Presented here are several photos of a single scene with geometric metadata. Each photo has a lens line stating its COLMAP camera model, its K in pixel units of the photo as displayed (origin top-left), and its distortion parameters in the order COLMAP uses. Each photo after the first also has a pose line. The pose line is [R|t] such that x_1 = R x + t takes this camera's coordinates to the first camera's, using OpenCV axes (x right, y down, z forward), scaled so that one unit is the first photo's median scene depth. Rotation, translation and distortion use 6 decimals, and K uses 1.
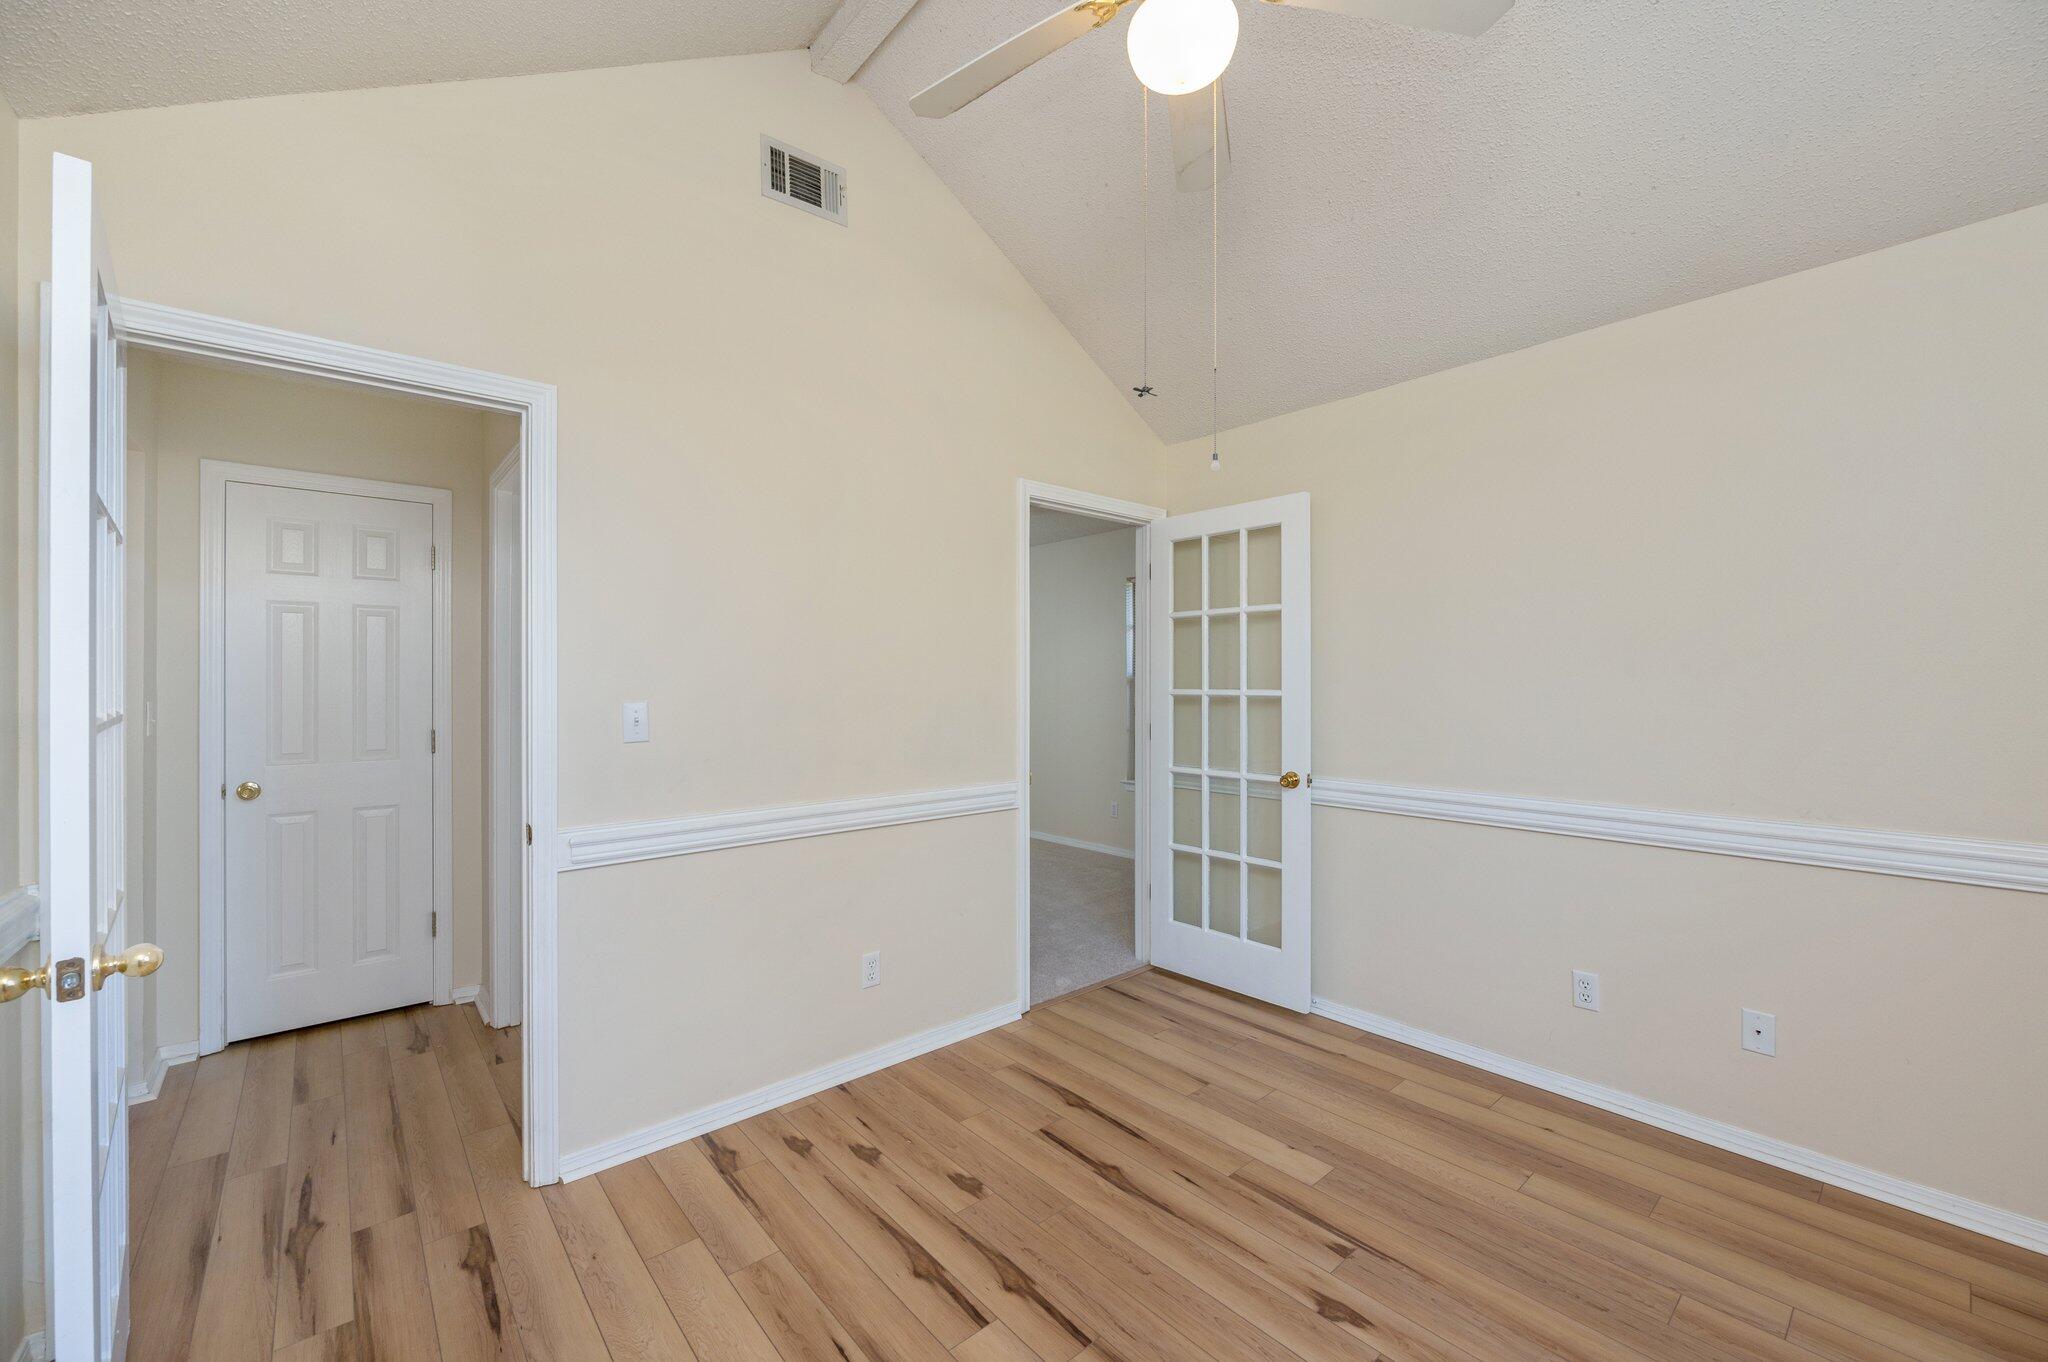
lens RADIAL K [[823.0, 0, 1024.0], [0, 823.0, 681.0], [0, 0, 1]] dist [-0.002487, -0.000187]
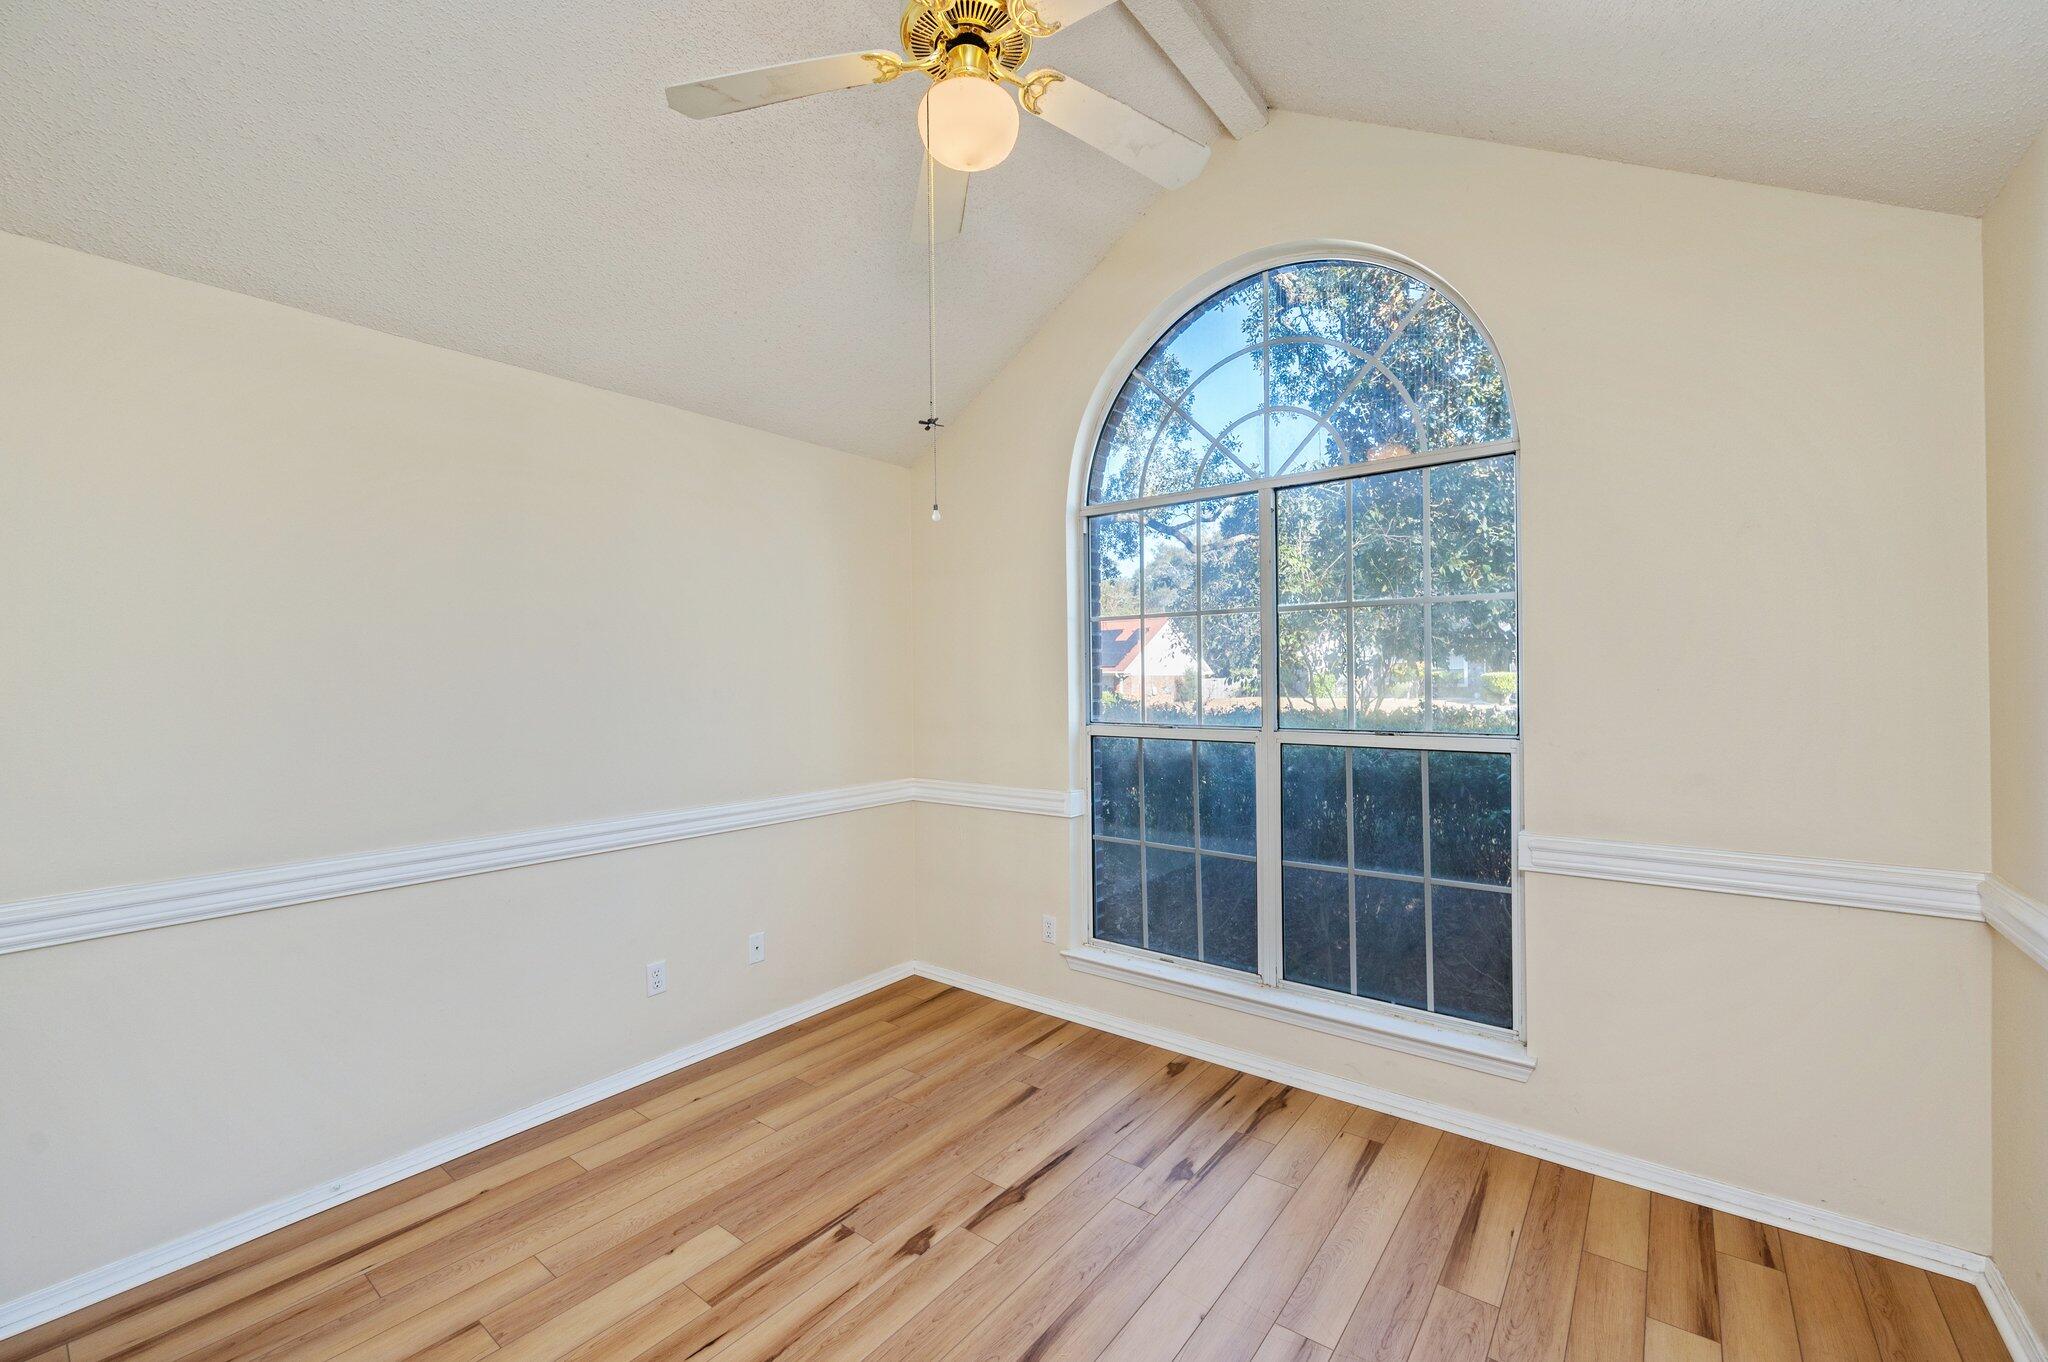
lens RADIAL K [[823.0, 0, 1024.0], [0, 823.0, 681.0], [0, 0, 1]] dist [-0.002487, -0.000187]
pose [[-0.192154, 0.007621, 0.981335, -0.700831], [0.018171, 0.999826, -0.004207, -0.033178], [-0.981197, 0.017024, -0.192259, 0.908209]]
